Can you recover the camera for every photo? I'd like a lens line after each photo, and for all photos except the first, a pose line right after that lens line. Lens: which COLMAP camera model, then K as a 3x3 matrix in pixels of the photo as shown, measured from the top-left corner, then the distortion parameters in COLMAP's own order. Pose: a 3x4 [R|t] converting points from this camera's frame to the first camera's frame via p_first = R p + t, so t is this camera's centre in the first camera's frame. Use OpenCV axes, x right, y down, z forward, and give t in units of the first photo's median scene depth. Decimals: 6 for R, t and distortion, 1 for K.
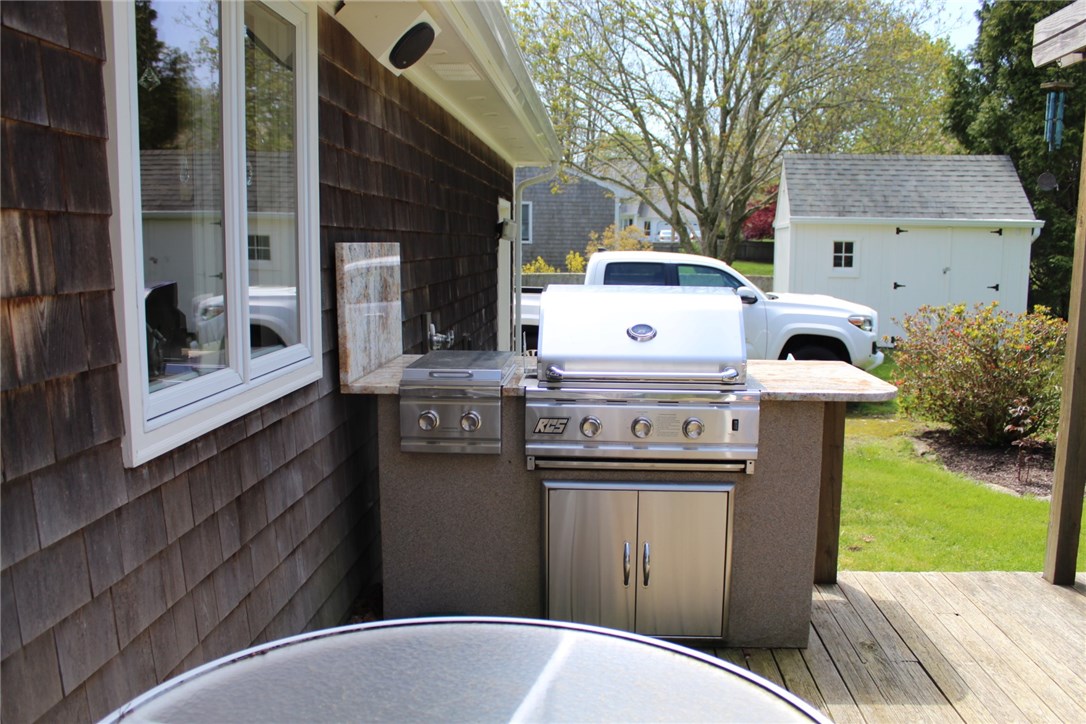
lens RADIAL K [[902.6, 0, 542.8], [0, 902.6, 401.9], [0, 0, 1]] dist [-0.099618, -0.003898]
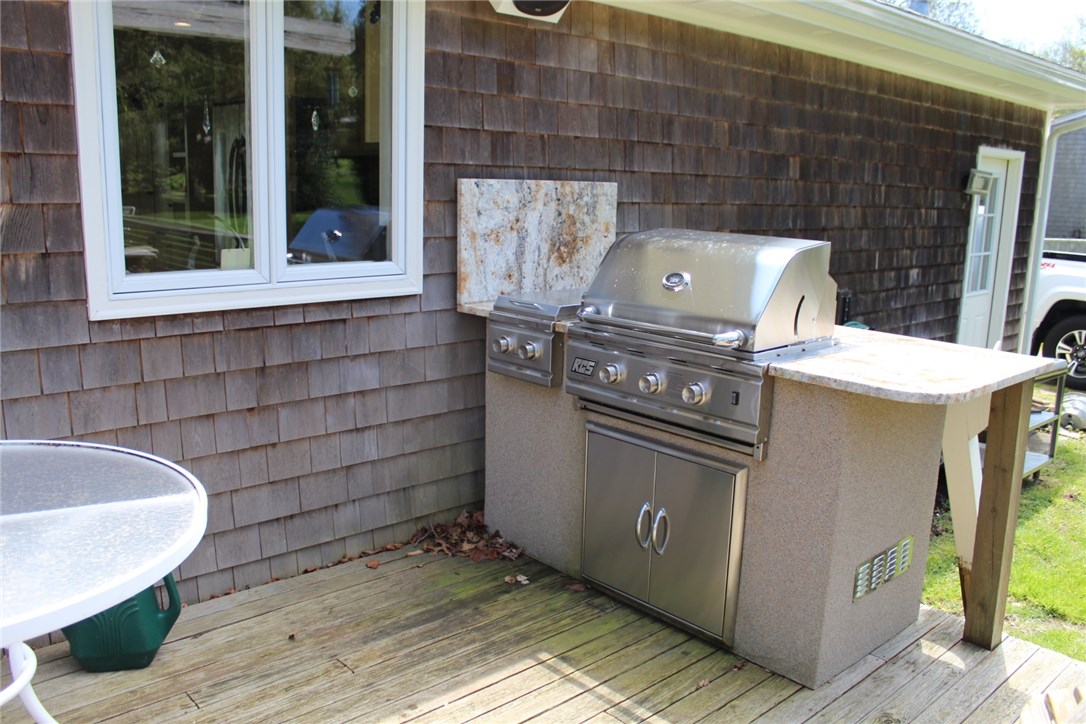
lens RADIAL K [[900.9, 0, 542.7], [0, 900.9, 373.7], [0, 0, 1]] dist [-0.168898, 0.157007]
pose [[0.714584, 0.161668, -0.680613, 0.973266], [-0.144327, 0.986069, 0.082693, -0.061227], [0.684500, 0.039140, 0.727962, 0.370636]]
